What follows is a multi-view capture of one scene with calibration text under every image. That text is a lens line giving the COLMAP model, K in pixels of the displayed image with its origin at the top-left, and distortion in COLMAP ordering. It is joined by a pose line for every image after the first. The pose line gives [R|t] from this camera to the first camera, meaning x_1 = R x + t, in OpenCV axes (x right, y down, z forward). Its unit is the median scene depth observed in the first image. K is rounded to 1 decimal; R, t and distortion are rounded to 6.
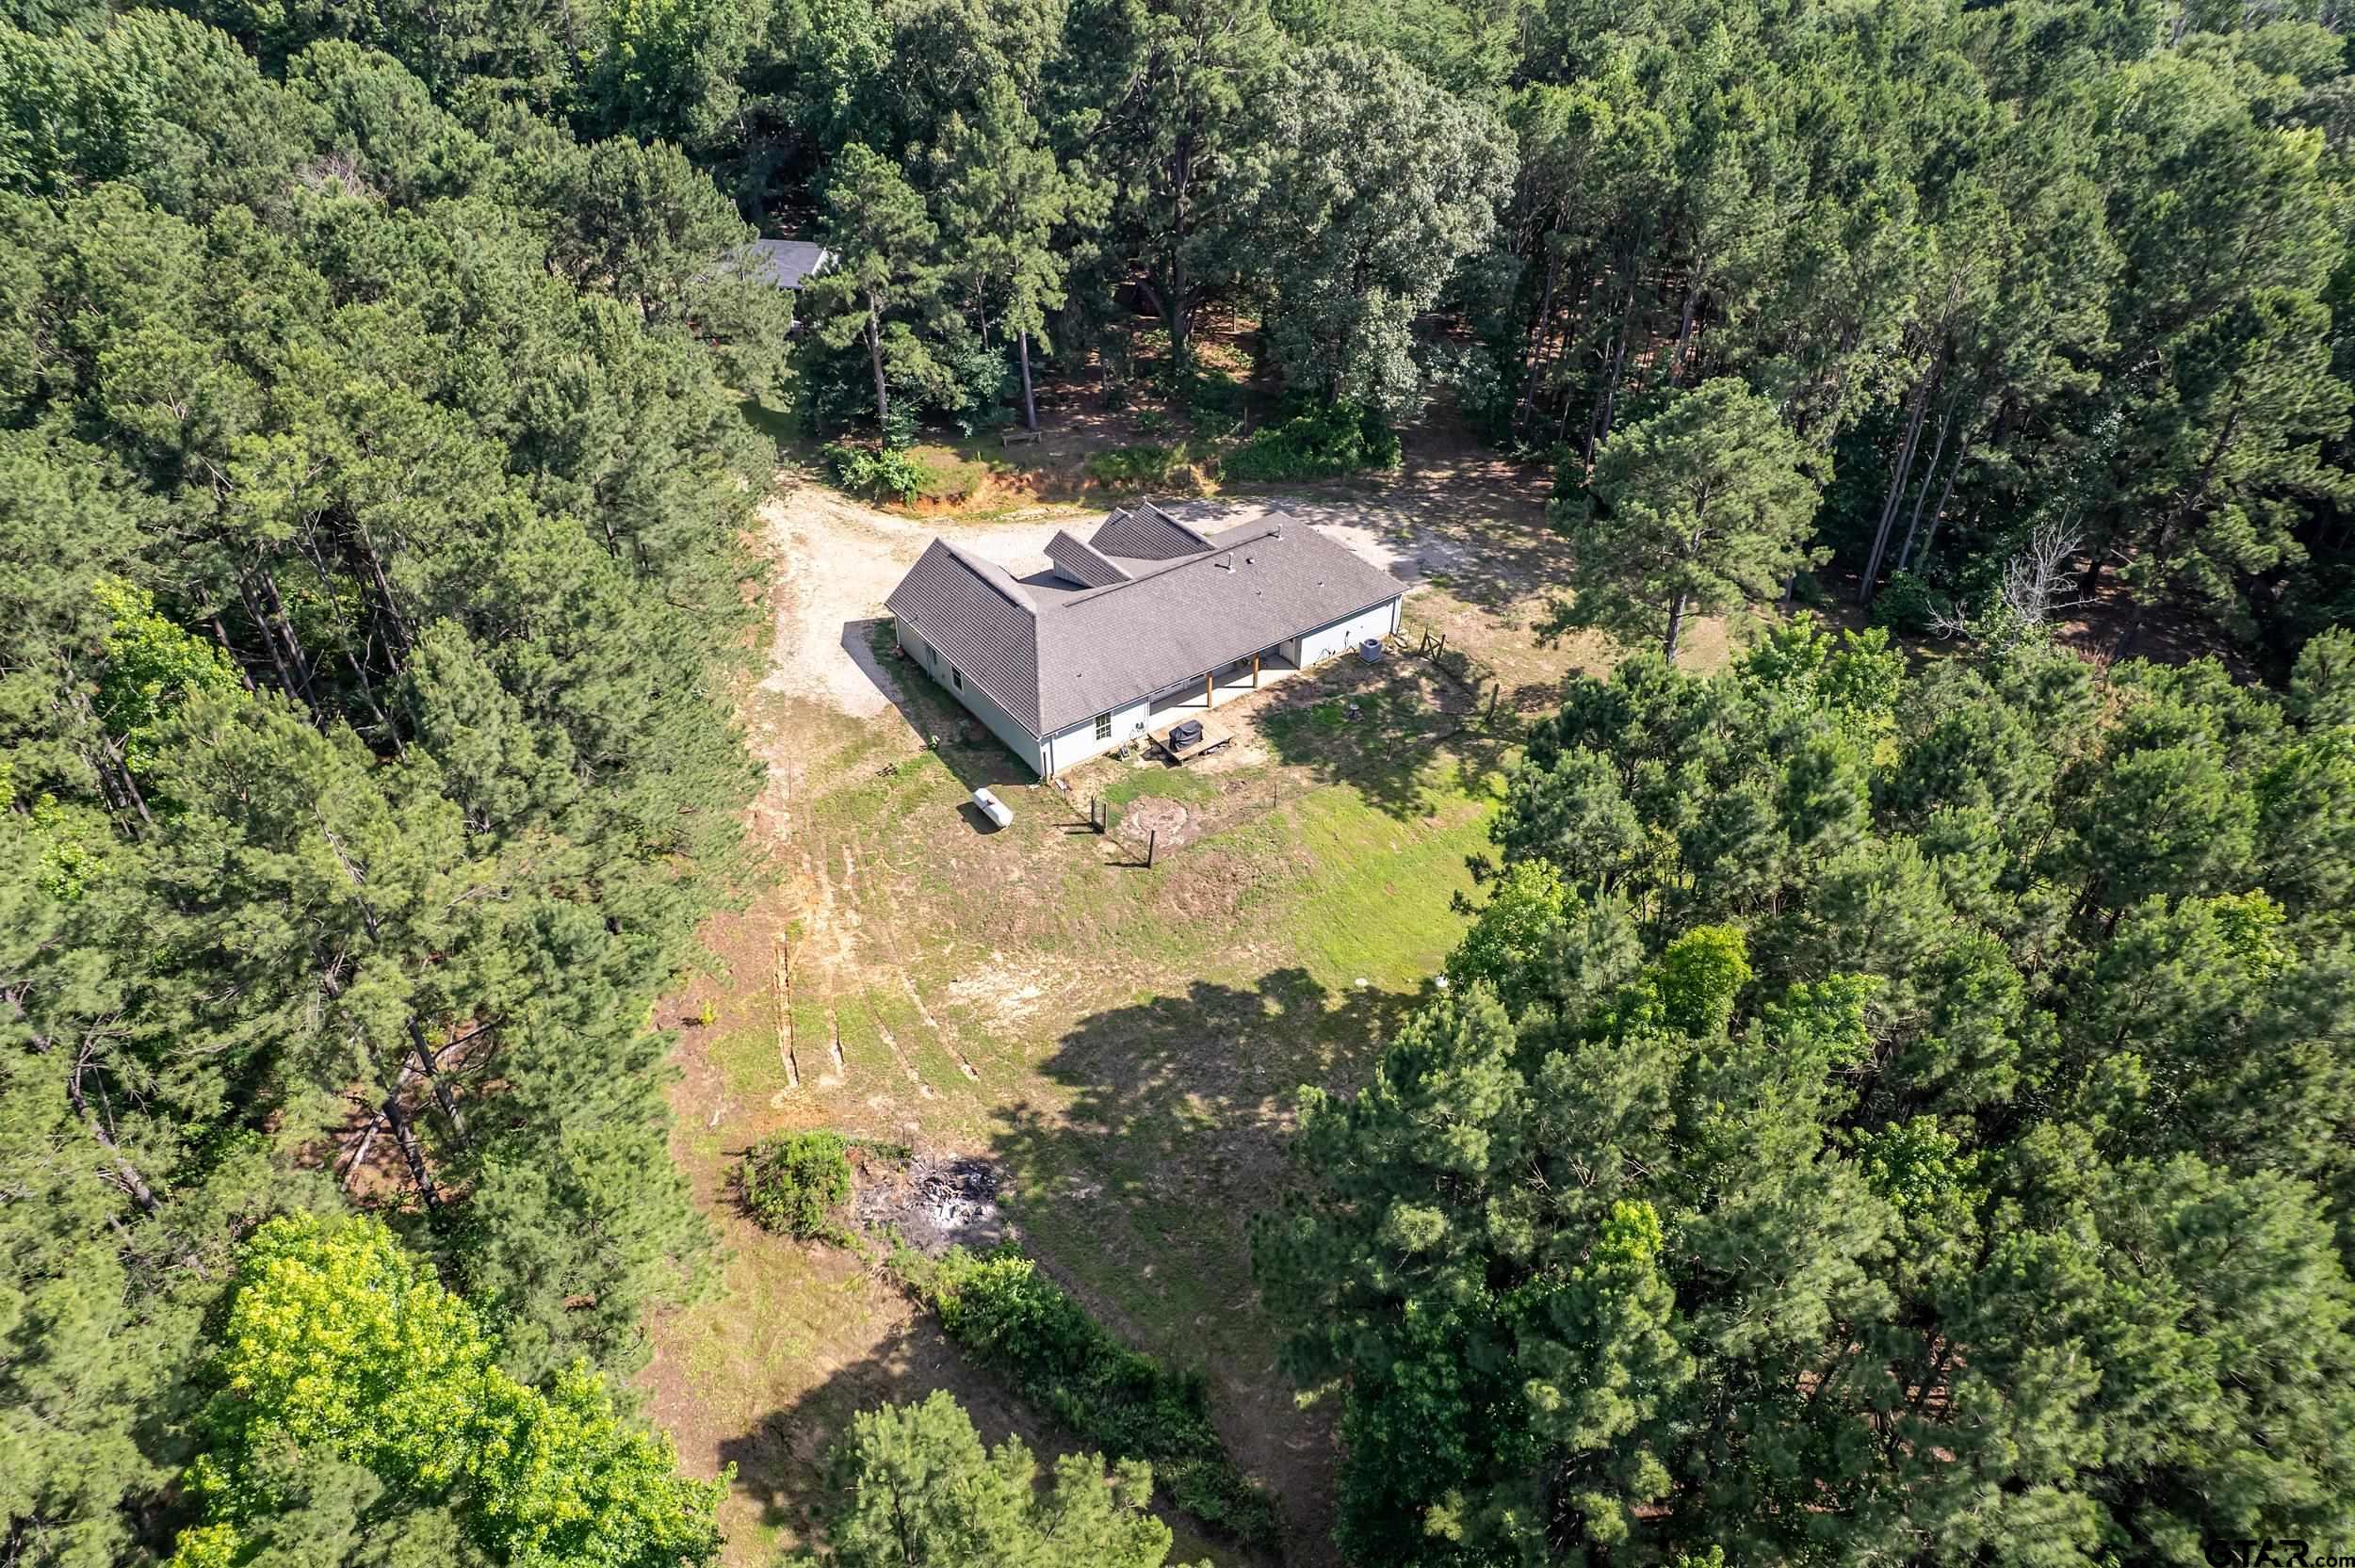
lens RADIAL K [[1508.7, 0, 1193.2], [0, 1508.7, 785.0], [0, 0, 1]] dist [-0.039723, 0.013660]
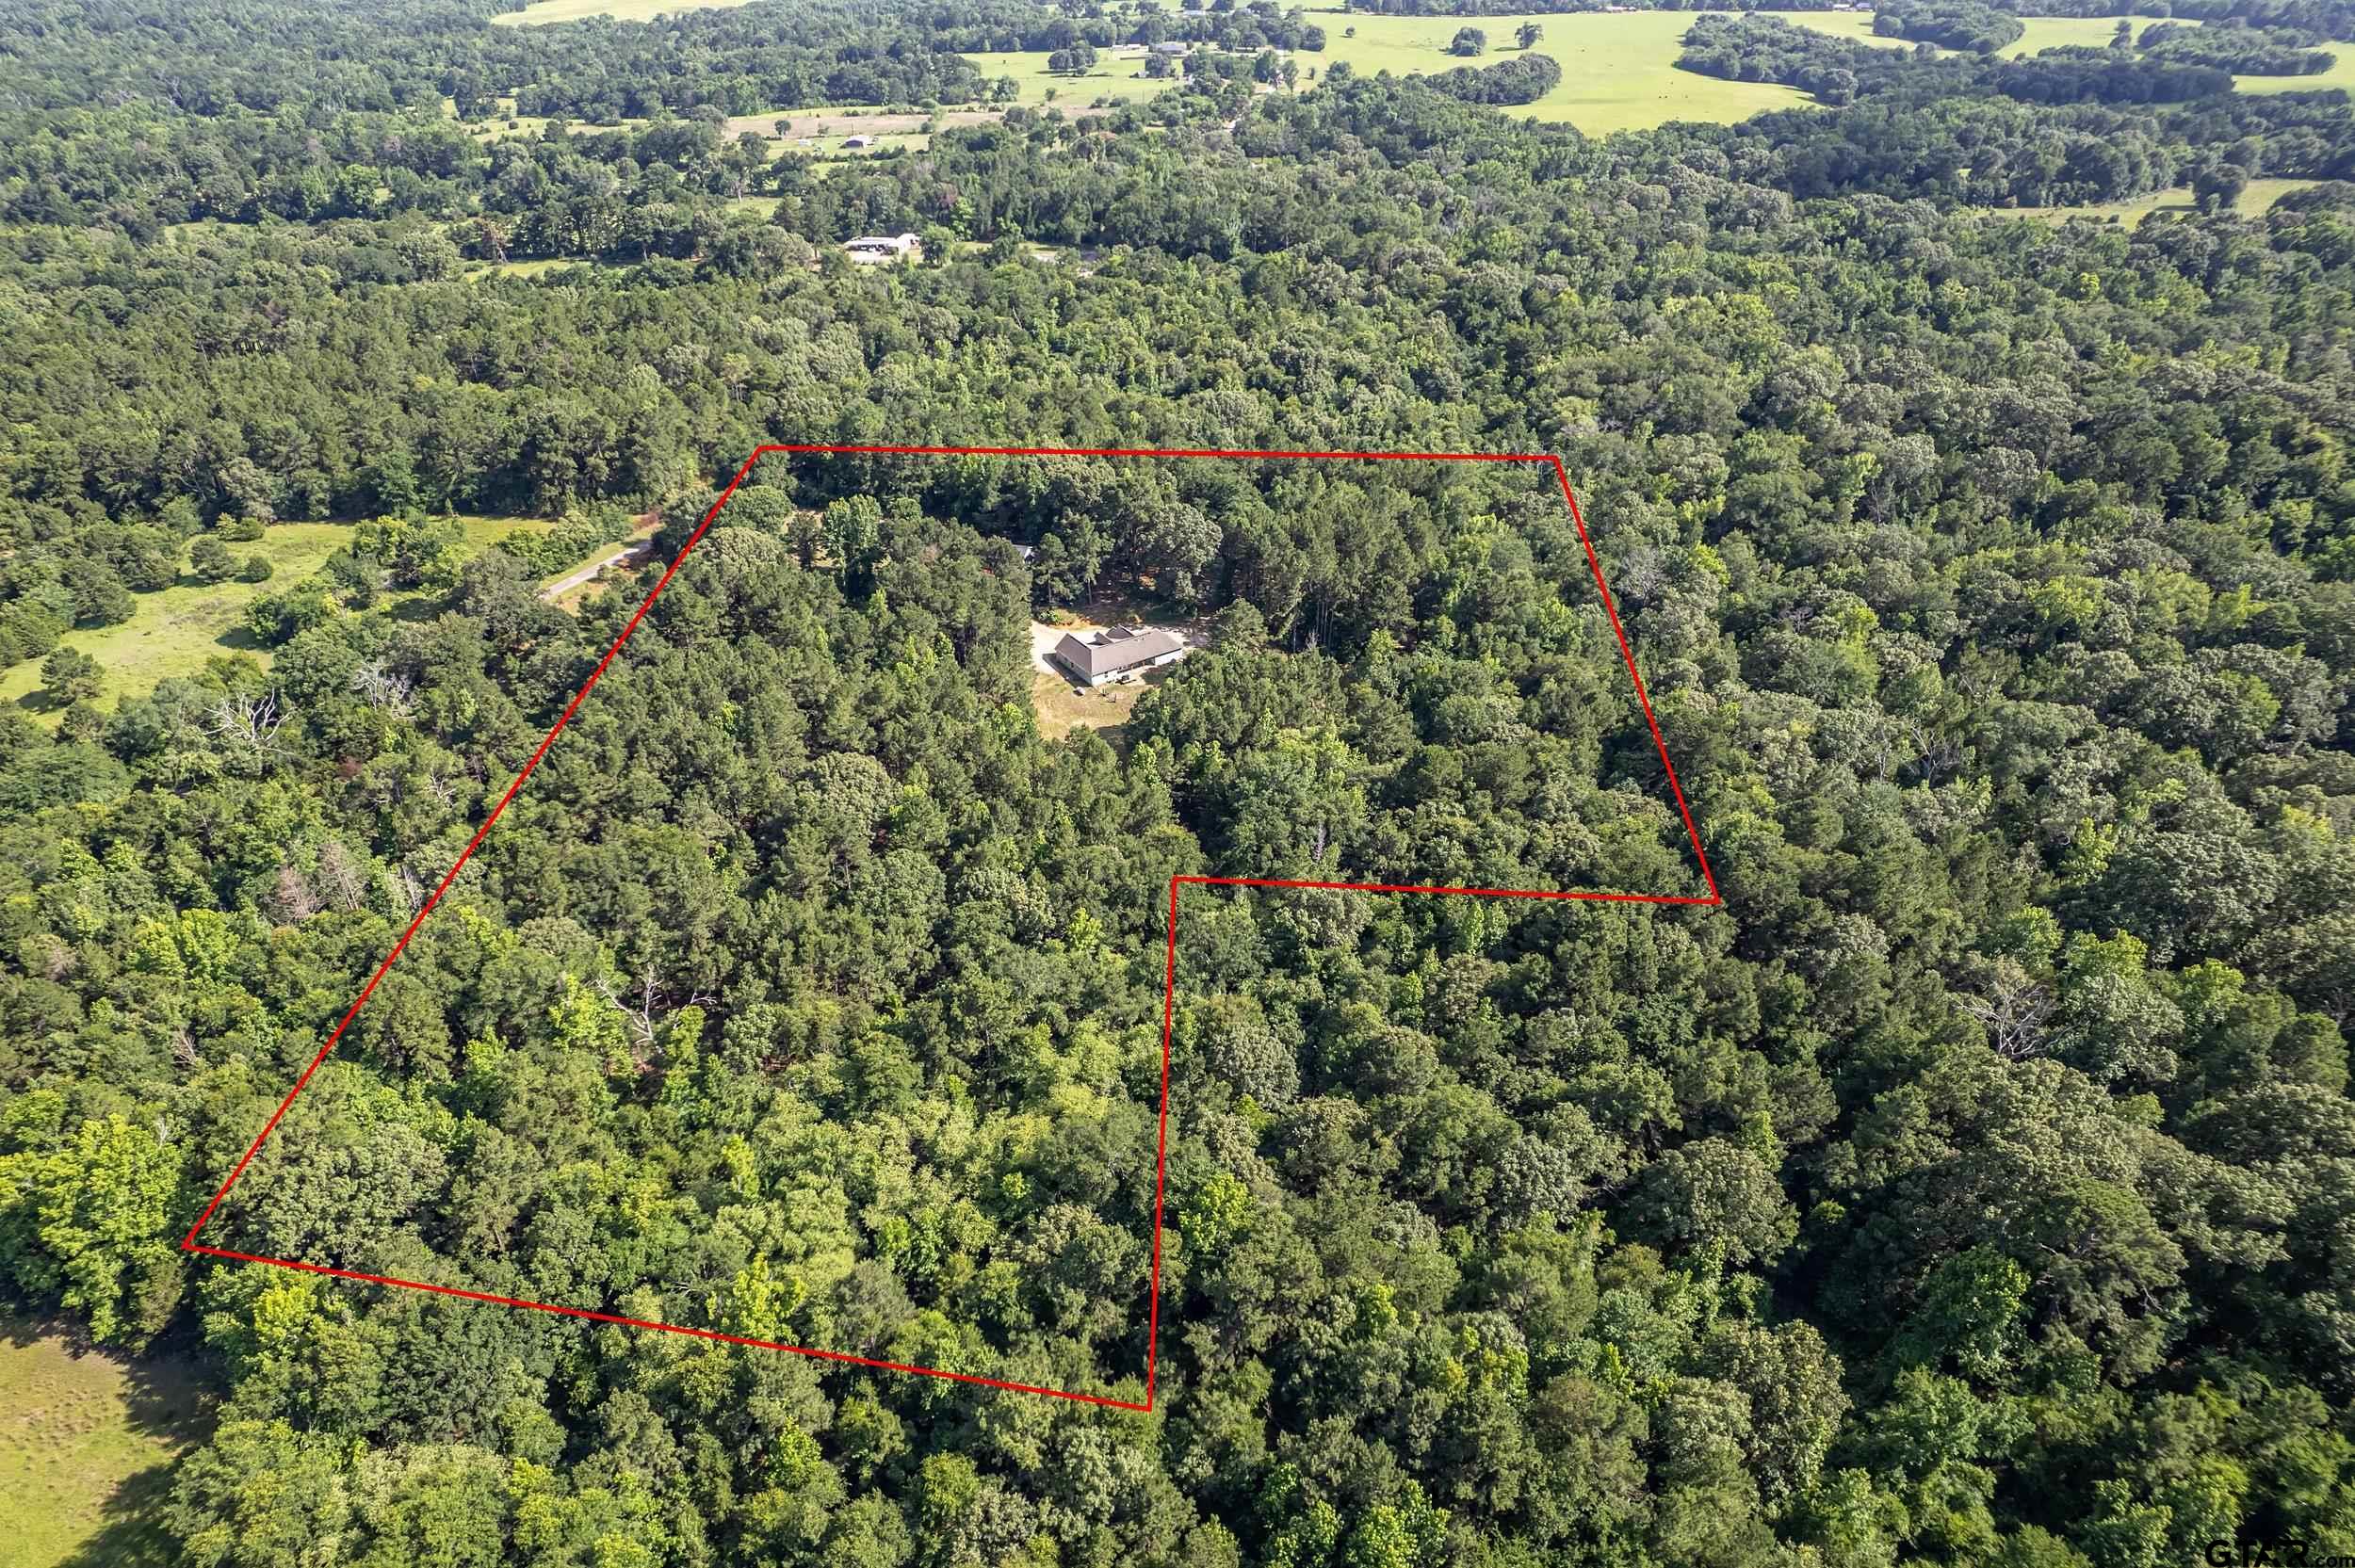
lens RADIAL K [[1508.7, 0, 1170.1], [0, 1508.7, 786.2], [0, 0, 1]] dist [-0.039723, 0.013660]
pose [[0.999087, 0.015064, -0.039981, 0.255801], [-0.018518, 0.995993, -0.087492, 0.555064], [0.038503, 0.088152, 0.995363, -2.783430]]
